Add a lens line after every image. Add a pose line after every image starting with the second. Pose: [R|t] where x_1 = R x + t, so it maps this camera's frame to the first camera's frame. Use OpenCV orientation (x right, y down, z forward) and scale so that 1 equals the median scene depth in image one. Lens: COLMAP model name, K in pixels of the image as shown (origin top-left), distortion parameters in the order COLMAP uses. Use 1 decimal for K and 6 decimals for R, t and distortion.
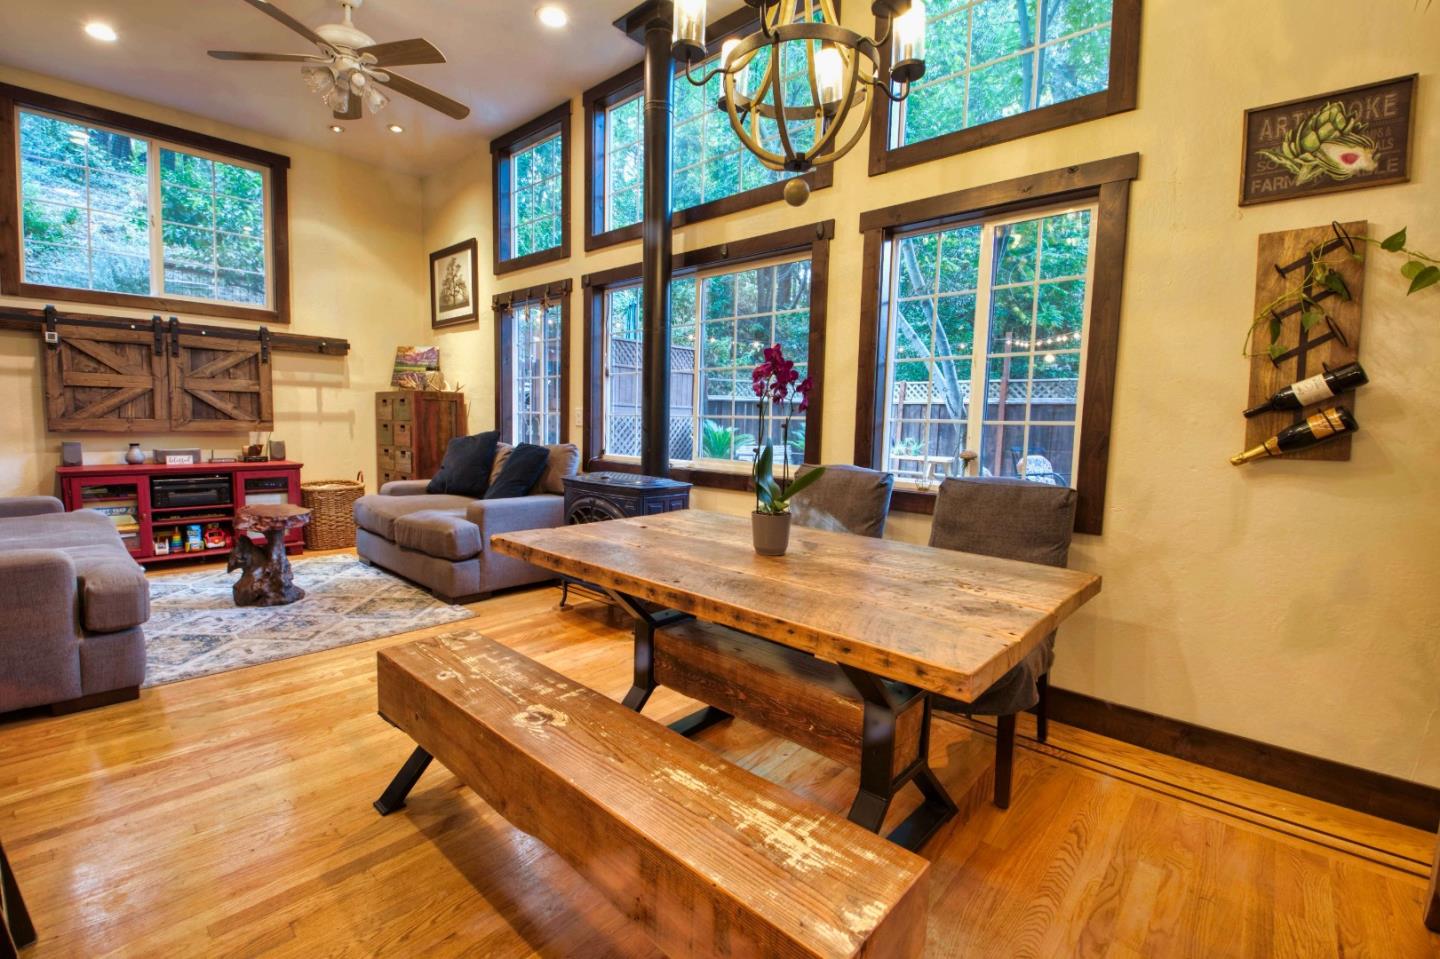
lens RADIAL K [[625.1, 0, 711.5], [0, 625.1, 479.2], [0, 0, 1]] dist [-0.000726, -0.013776]
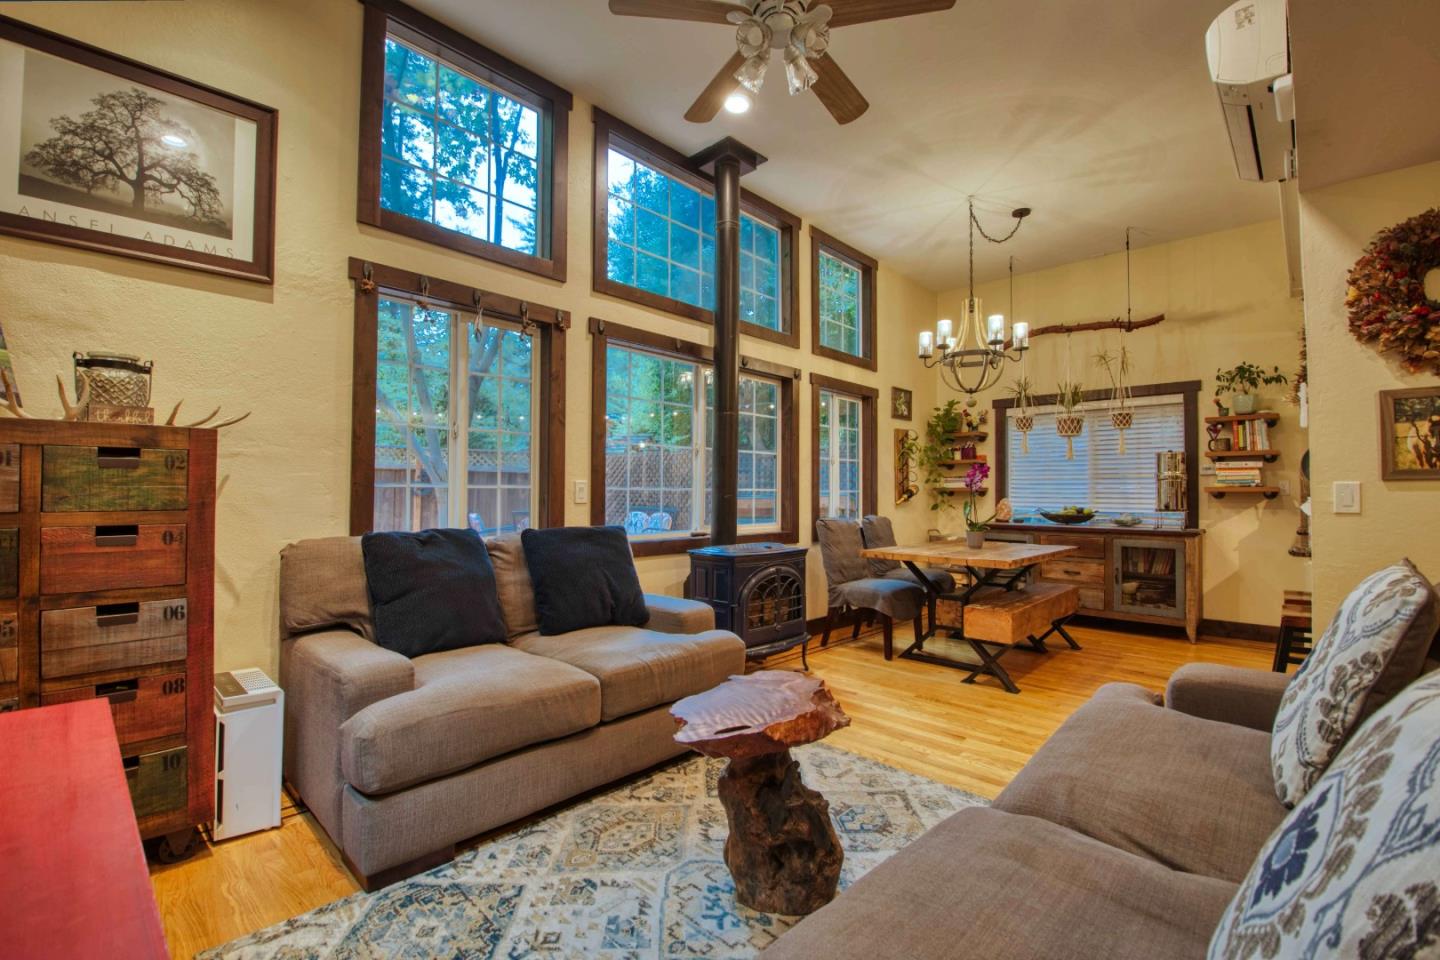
lens RADIAL K [[632.9, 0, 720.0], [0, 632.9, 480.0], [0, 0, 1]] dist [0.000124, -0.014210]
pose [[0.020191, -0.002881, 0.999792, -1.266114], [0.086998, 0.996208, 0.001114, -0.128344], [-0.996004, 0.086957, 0.020365, 1.037797]]
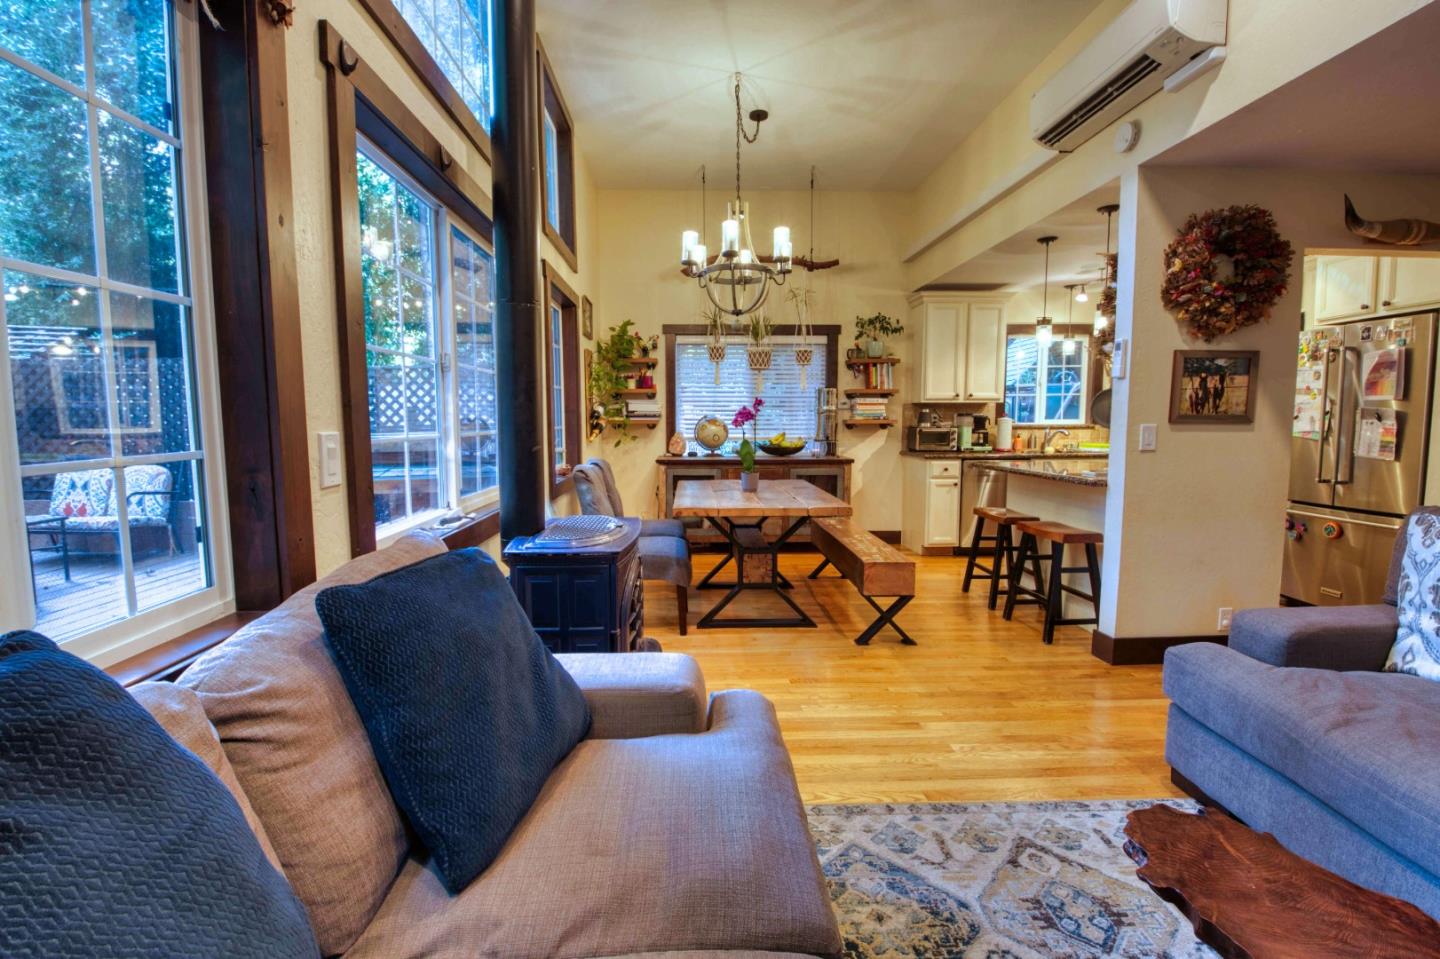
lens RADIAL K [[625.1, 0, 711.5], [0, 625.1, 479.2], [0, 0, 1]] dist [-0.000726, -0.013776]
pose [[-0.695490, -0.093235, 0.712461, -0.736187], [0.051644, 0.982495, 0.178986, -0.174914], [-0.716677, 0.161278, -0.678501, 1.375901]]
